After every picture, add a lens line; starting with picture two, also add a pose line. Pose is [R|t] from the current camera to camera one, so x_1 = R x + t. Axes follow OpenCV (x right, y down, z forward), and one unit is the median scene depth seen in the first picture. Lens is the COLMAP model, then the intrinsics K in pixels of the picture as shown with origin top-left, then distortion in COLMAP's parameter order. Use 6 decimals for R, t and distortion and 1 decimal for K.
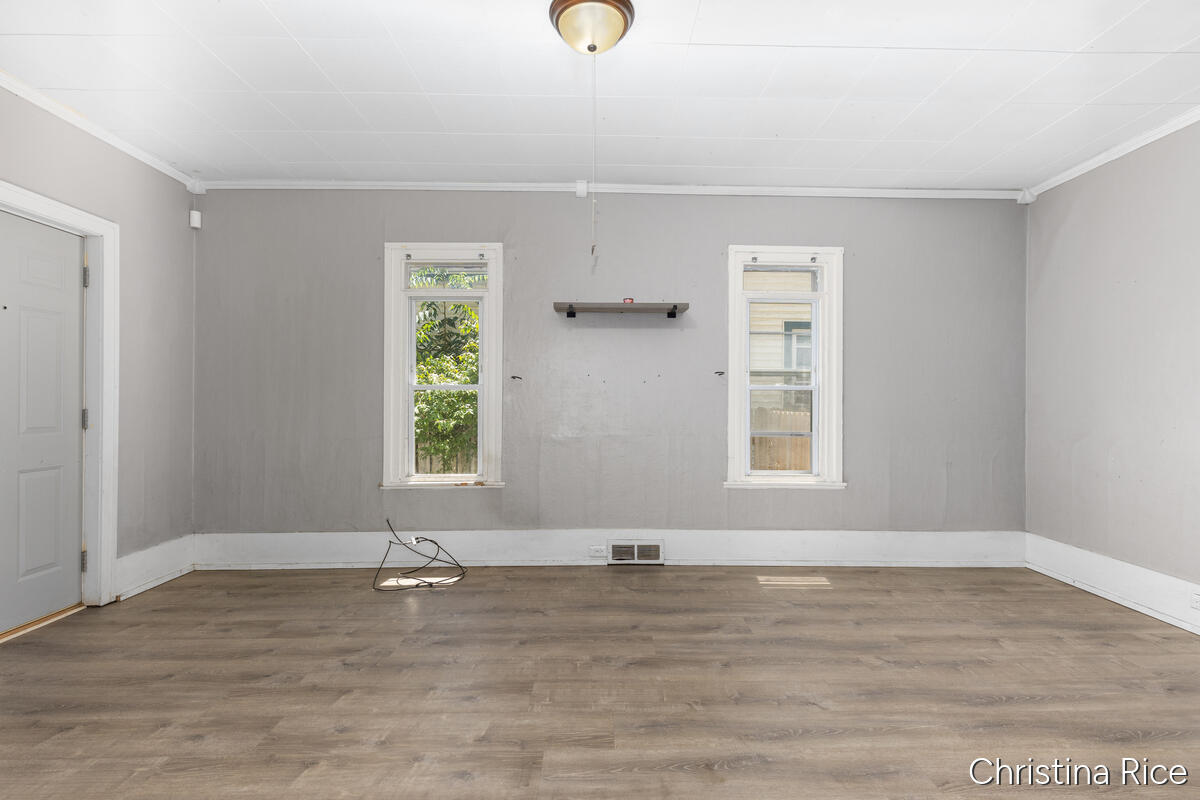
lens RADIAL K [[503.8, 0, 600.0], [0, 503.8, 400.0], [0, 0, 1]] dist [0.000716, 0.000272]
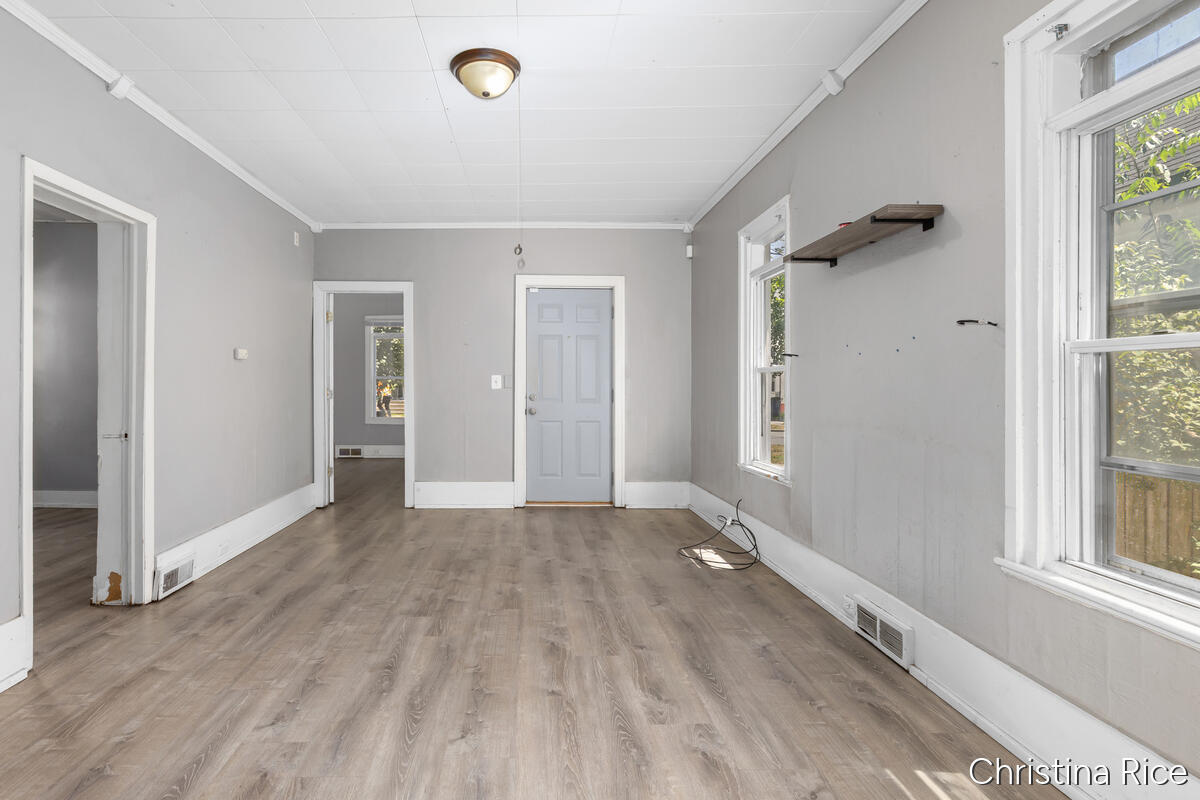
lens RADIAL K [[591.0, 0, 598.0], [0, 591.0, 381.6], [0, 0, 1]] dist [0.003306, 0.000064]
pose [[0.098601, -0.008621, -0.995090, 1.021494], [0.004224, 0.999957, -0.008245, 0.007947], [0.995118, -0.003390, 0.098634, 0.797063]]
